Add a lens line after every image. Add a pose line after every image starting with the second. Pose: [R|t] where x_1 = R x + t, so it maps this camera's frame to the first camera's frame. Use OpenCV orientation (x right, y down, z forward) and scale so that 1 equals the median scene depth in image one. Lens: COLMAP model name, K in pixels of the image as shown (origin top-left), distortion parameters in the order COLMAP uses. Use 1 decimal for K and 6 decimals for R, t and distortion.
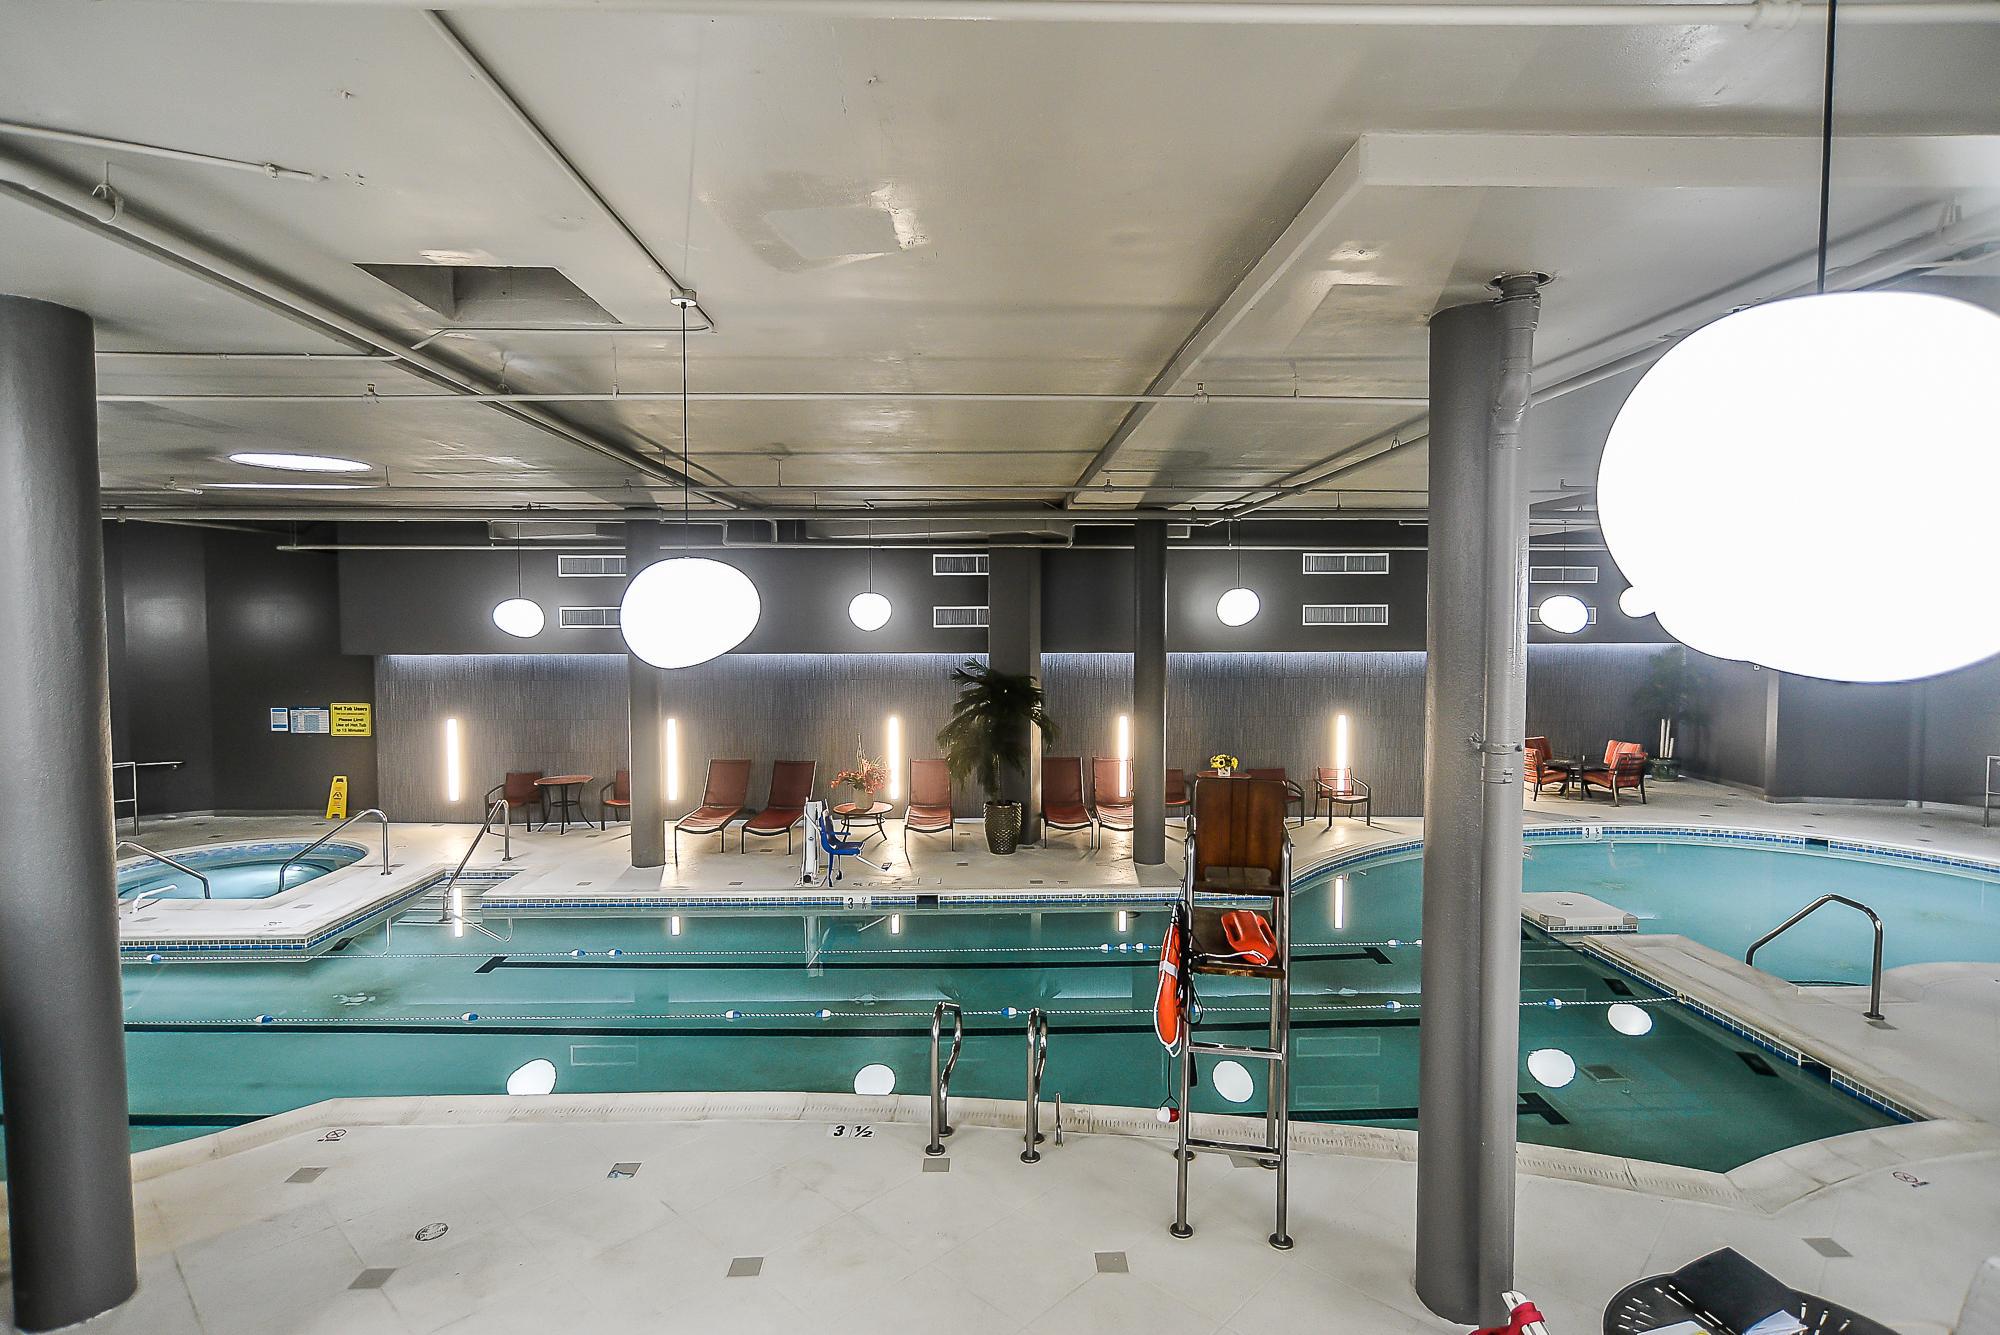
lens RADIAL K [[984.4, 0, 982.9], [0, 984.4, 664.9], [0, 0, 1]] dist [-0.026236, 0.015231]
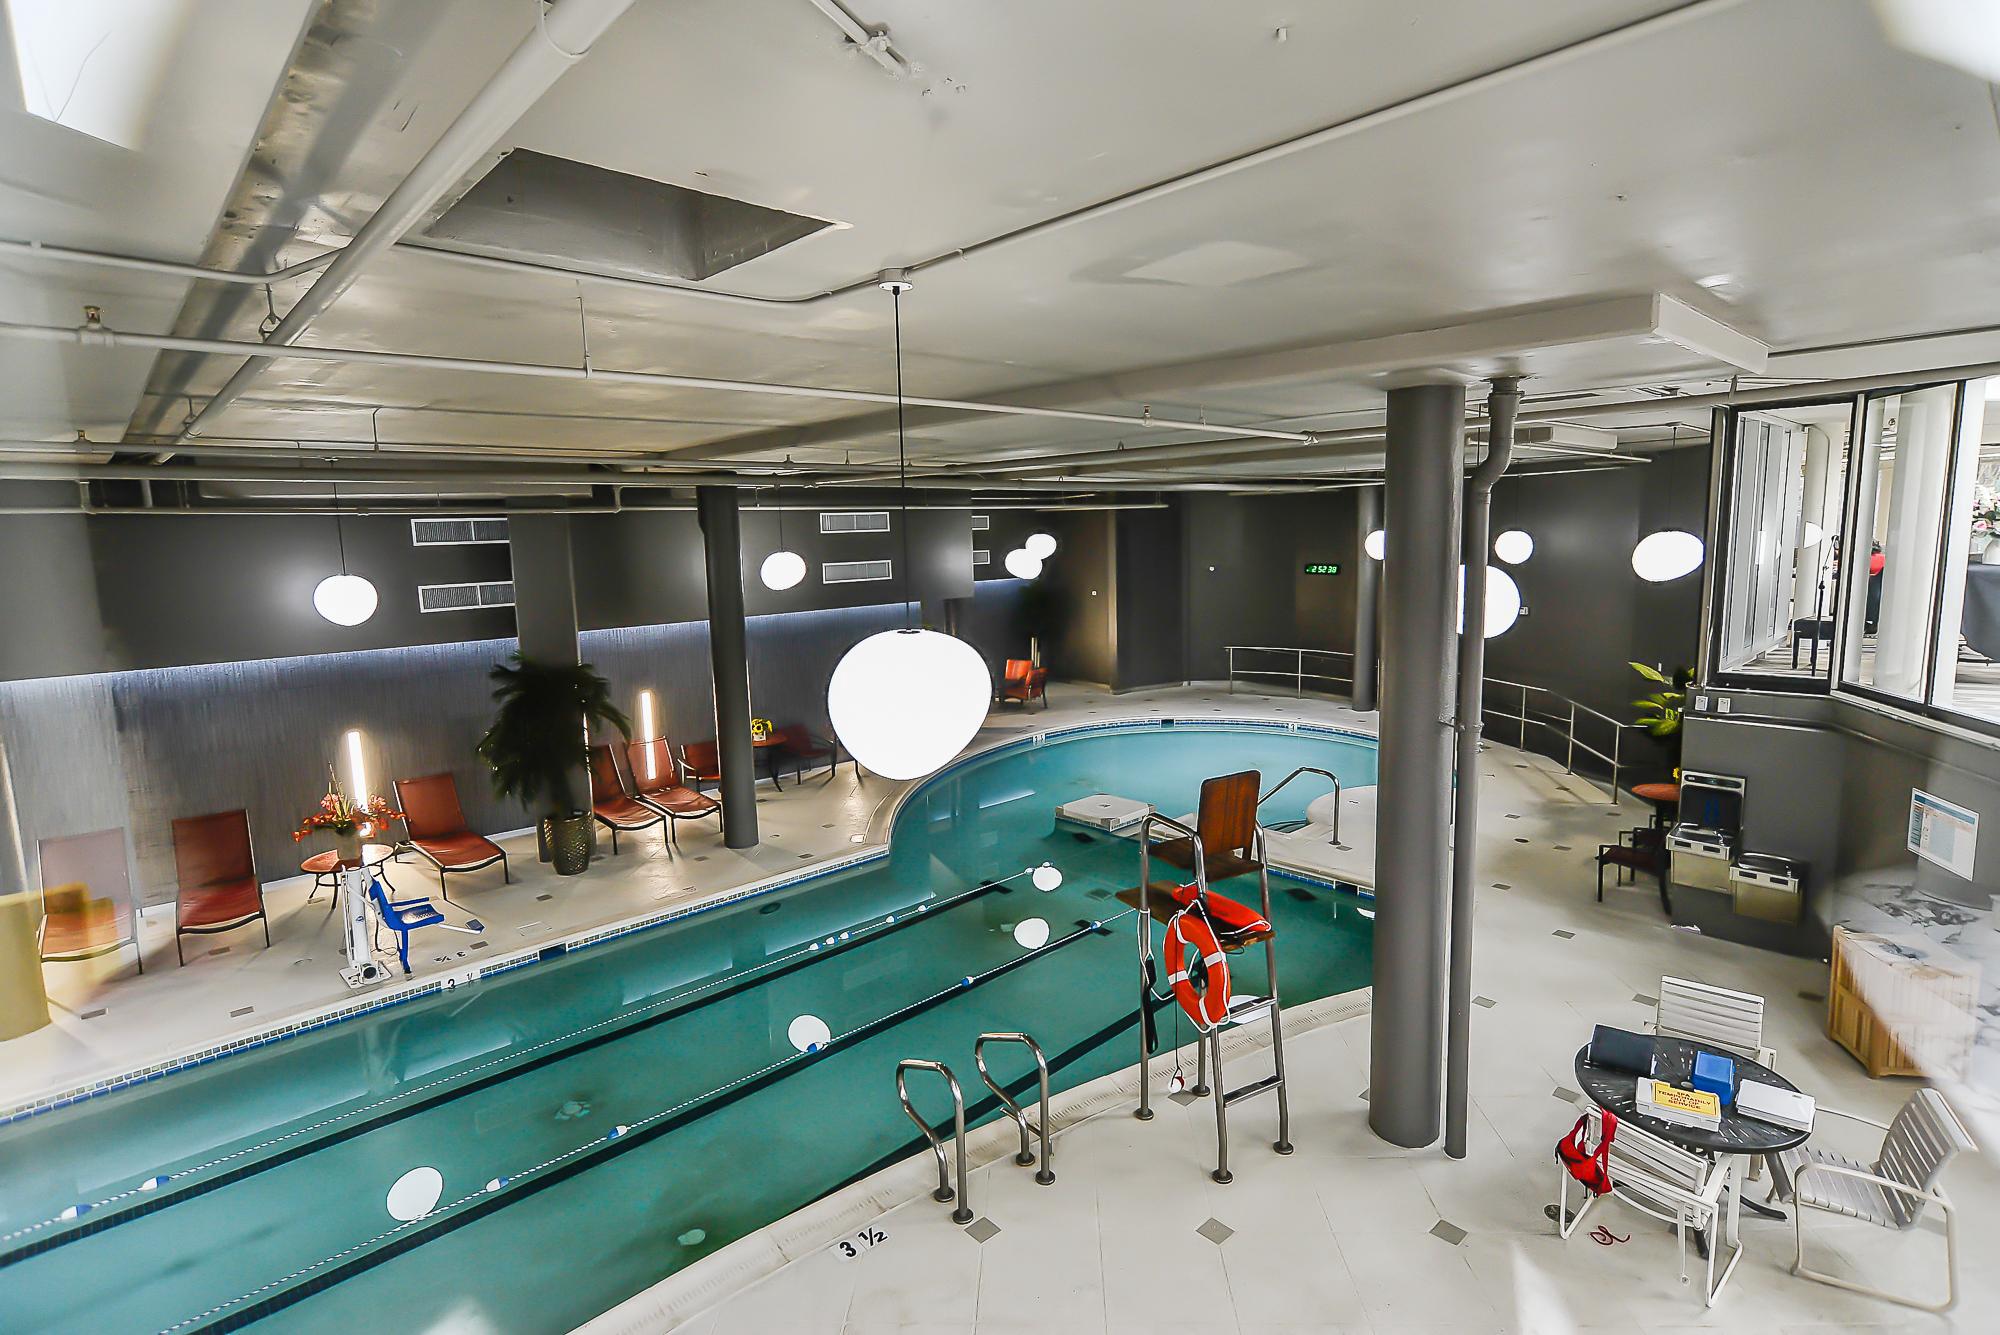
lens RADIAL K [[984.4, 0, 982.9], [0, 984.4, 664.9], [0, 0, 1]] dist [-0.026236, 0.015231]
pose [[0.750261, -0.107617, 0.652324, -0.242451], [0.058642, 0.993607, 0.096473, -0.048352], [-0.658536, -0.034126, 0.751775, 0.125339]]
